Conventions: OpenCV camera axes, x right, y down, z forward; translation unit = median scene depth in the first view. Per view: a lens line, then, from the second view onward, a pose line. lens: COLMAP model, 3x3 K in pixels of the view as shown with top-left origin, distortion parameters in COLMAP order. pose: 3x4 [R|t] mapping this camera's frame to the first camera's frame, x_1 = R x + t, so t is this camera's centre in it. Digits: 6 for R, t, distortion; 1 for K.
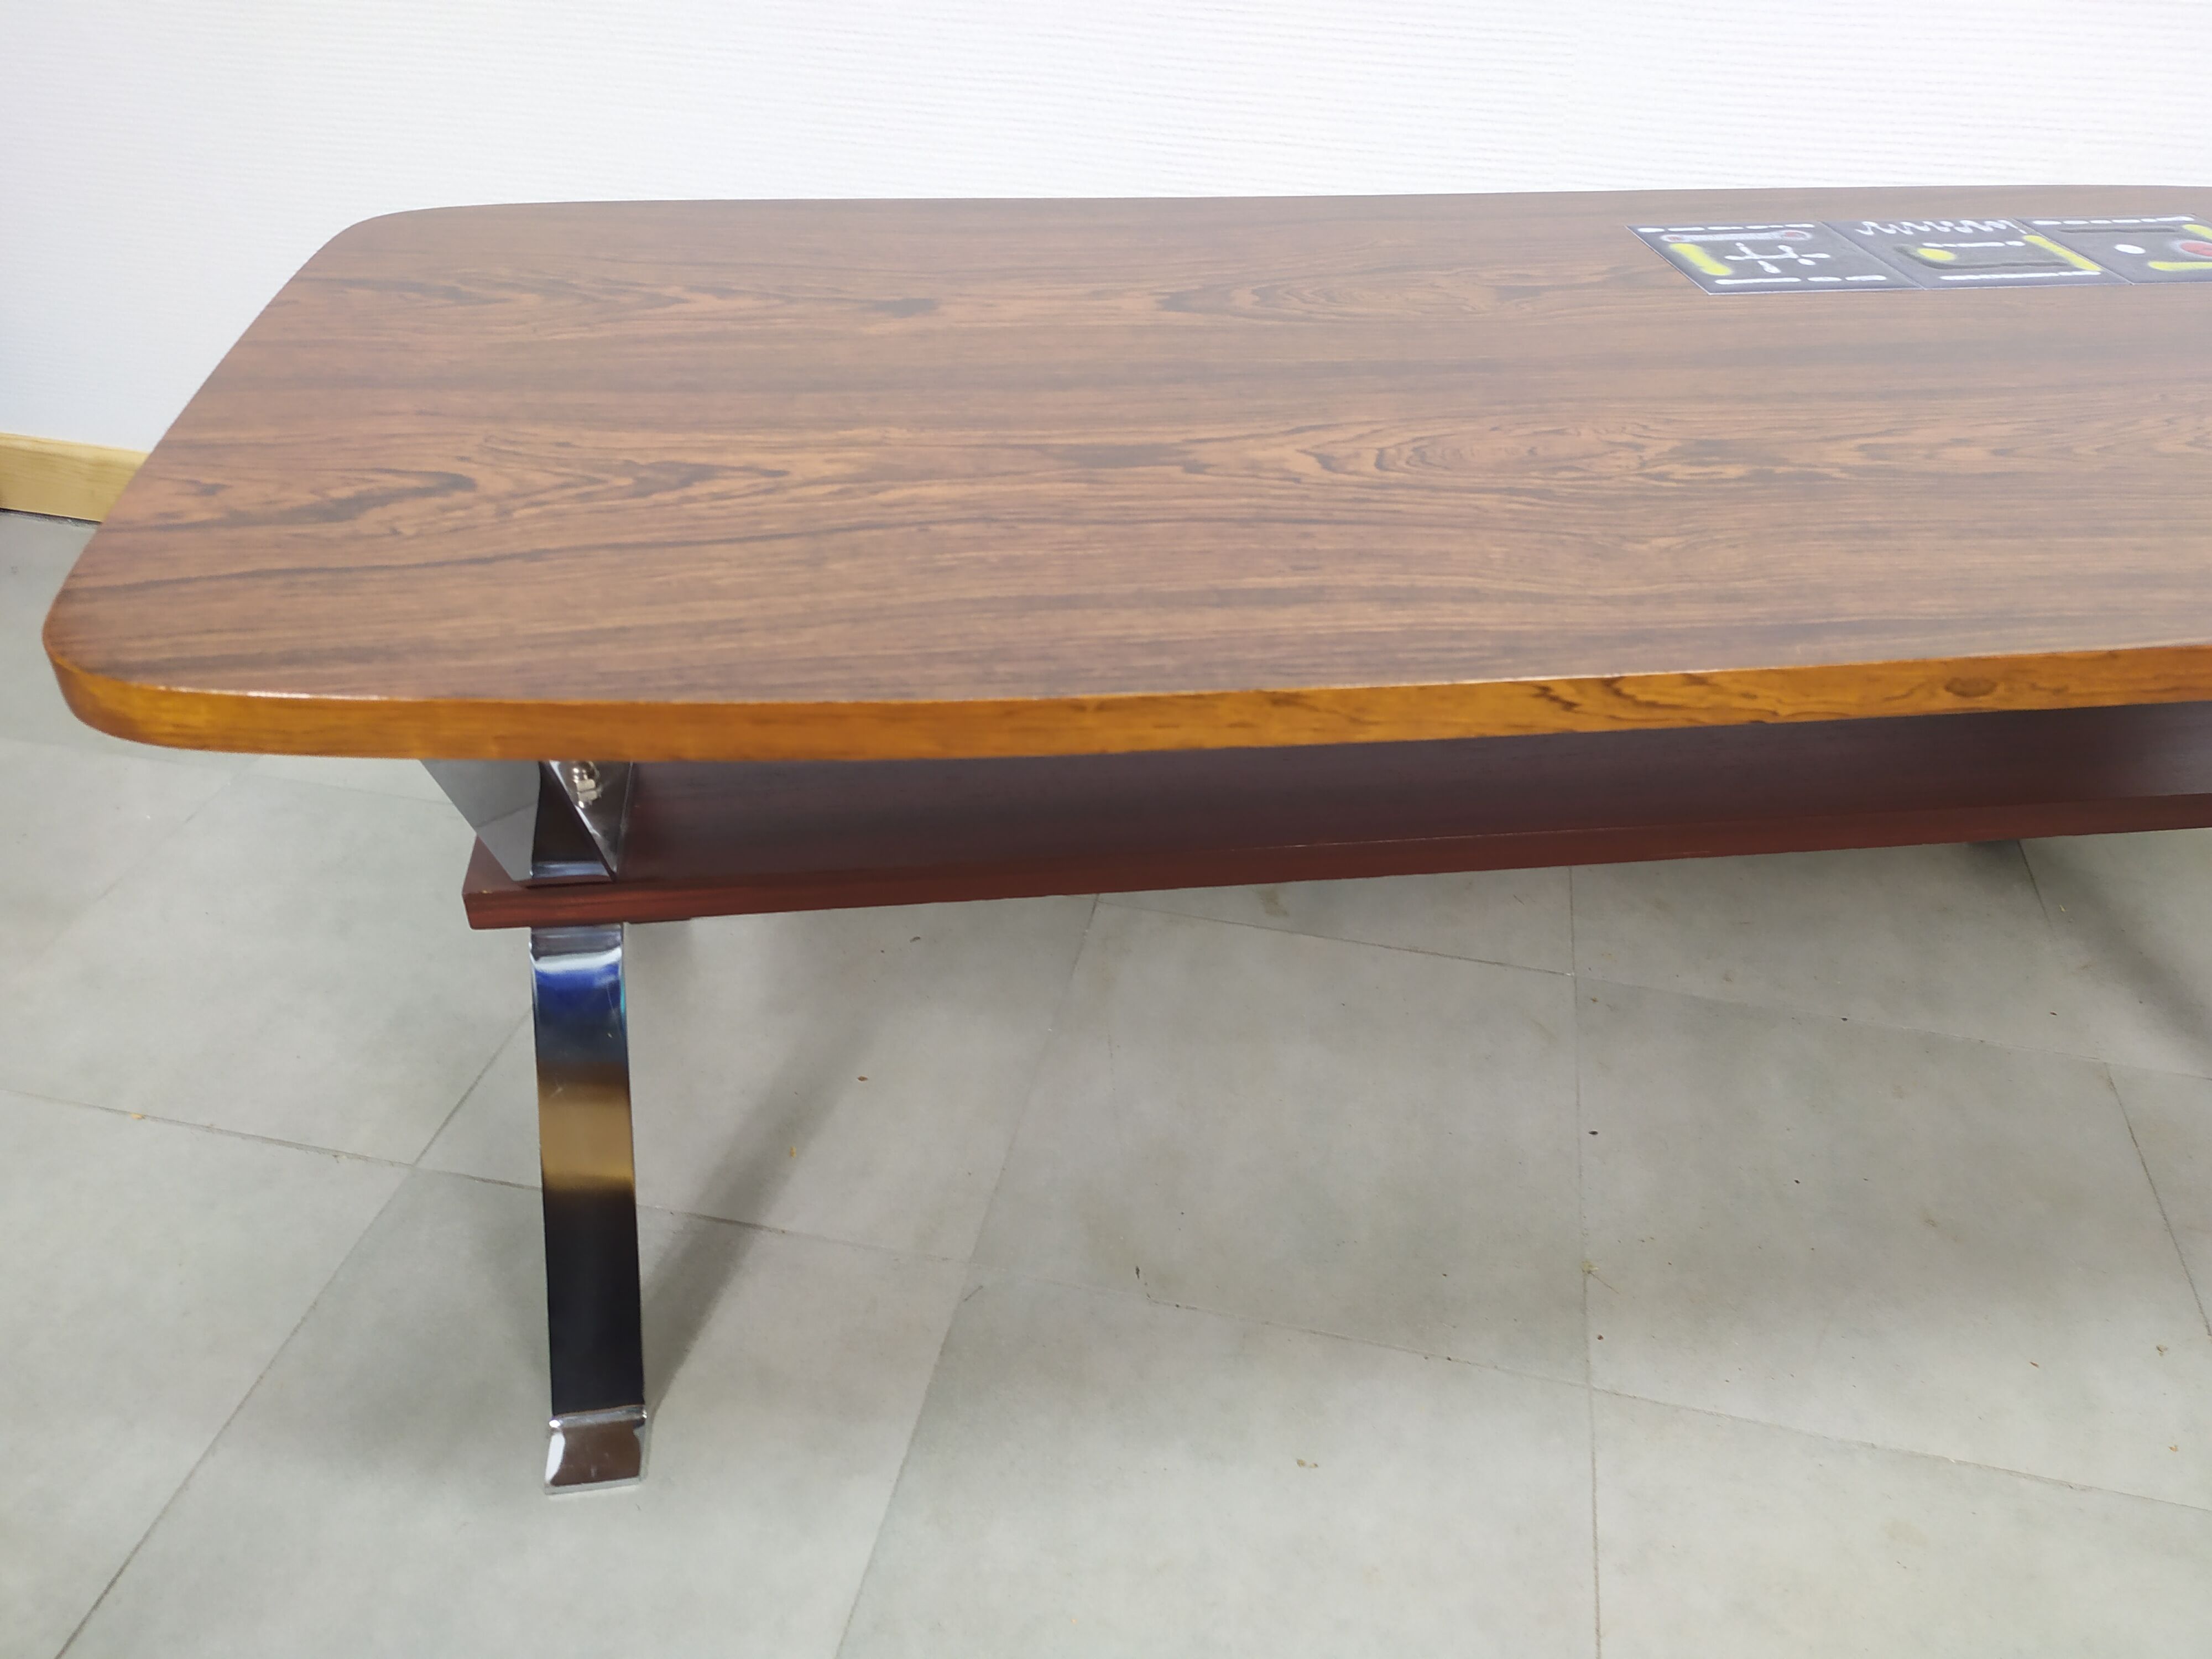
lens RADIAL K [[1688.4, 0, 1106.0], [0, 1688.4, 829.5], [0, 0, 1]] dist [0.058291, -0.051523]
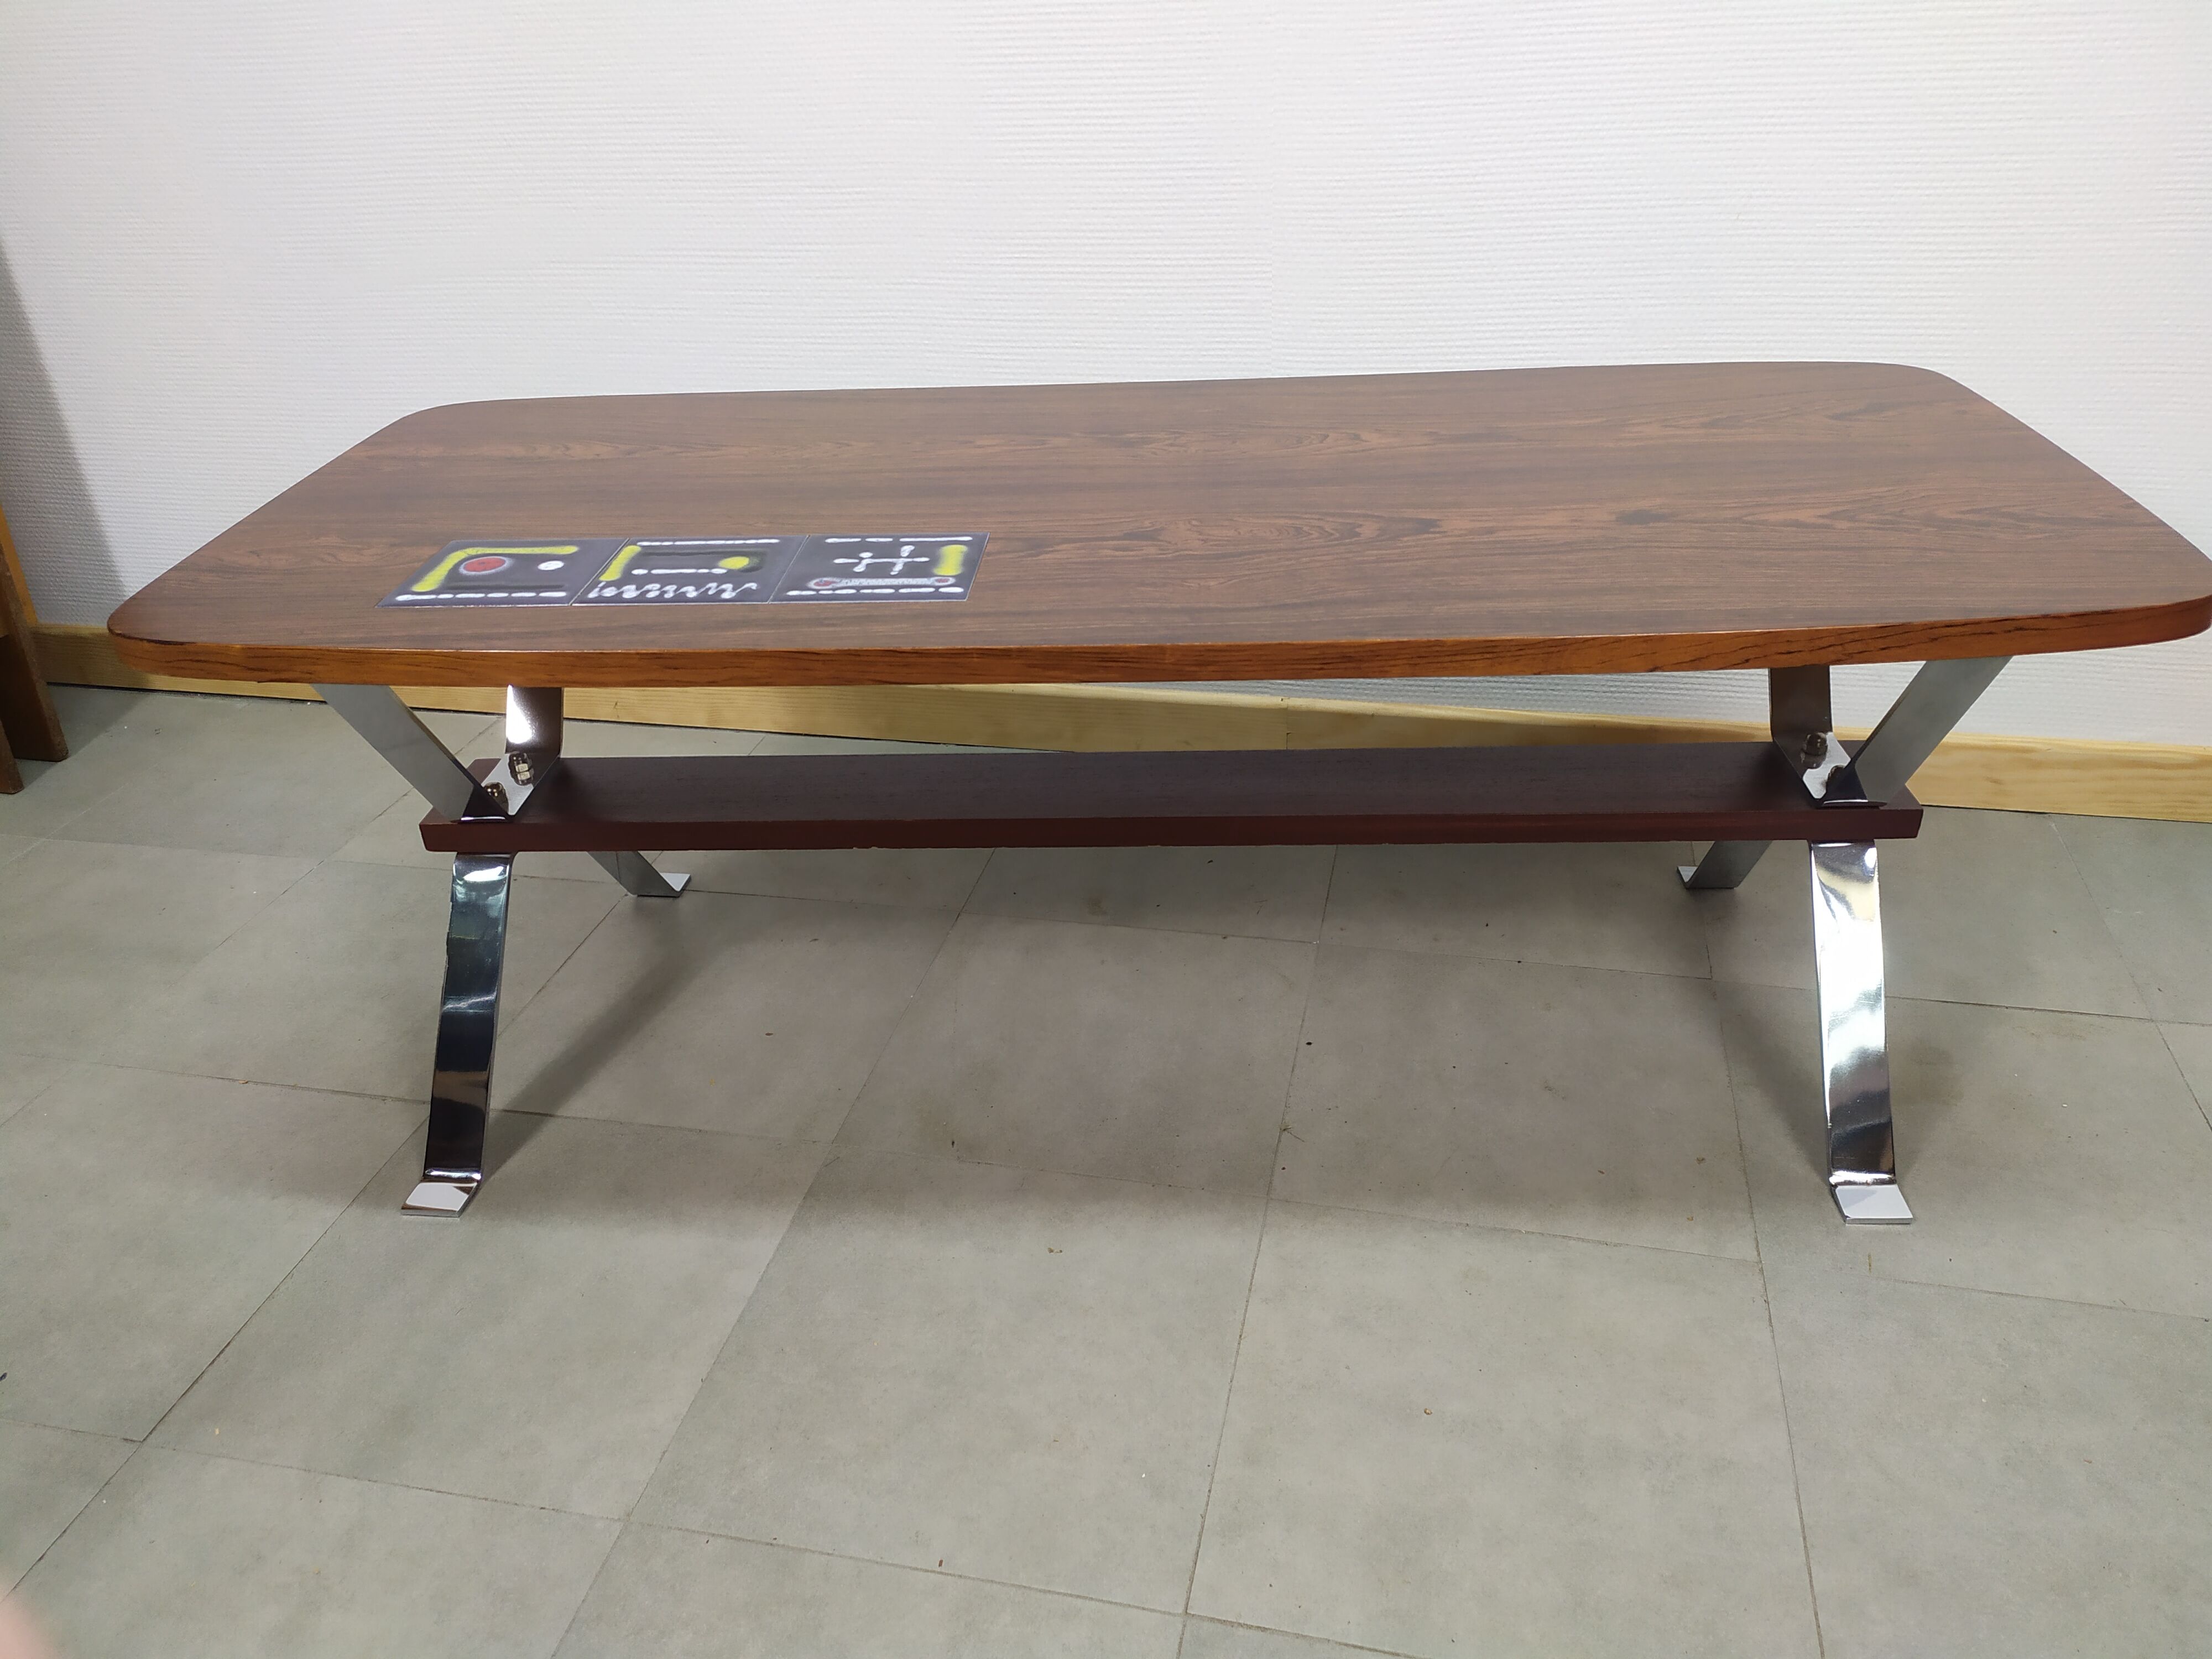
lens RADIAL K [[1675.0, 0, 1125.9], [0, 1675.0, 838.7], [0, 0, 1]] dist [0.061311, -0.071381]
pose [[0.997573, -0.056353, -0.040908, 0.266473], [0.051809, 0.993152, -0.104711, 0.193157], [0.046528, 0.102337, 0.993661, -0.435330]]
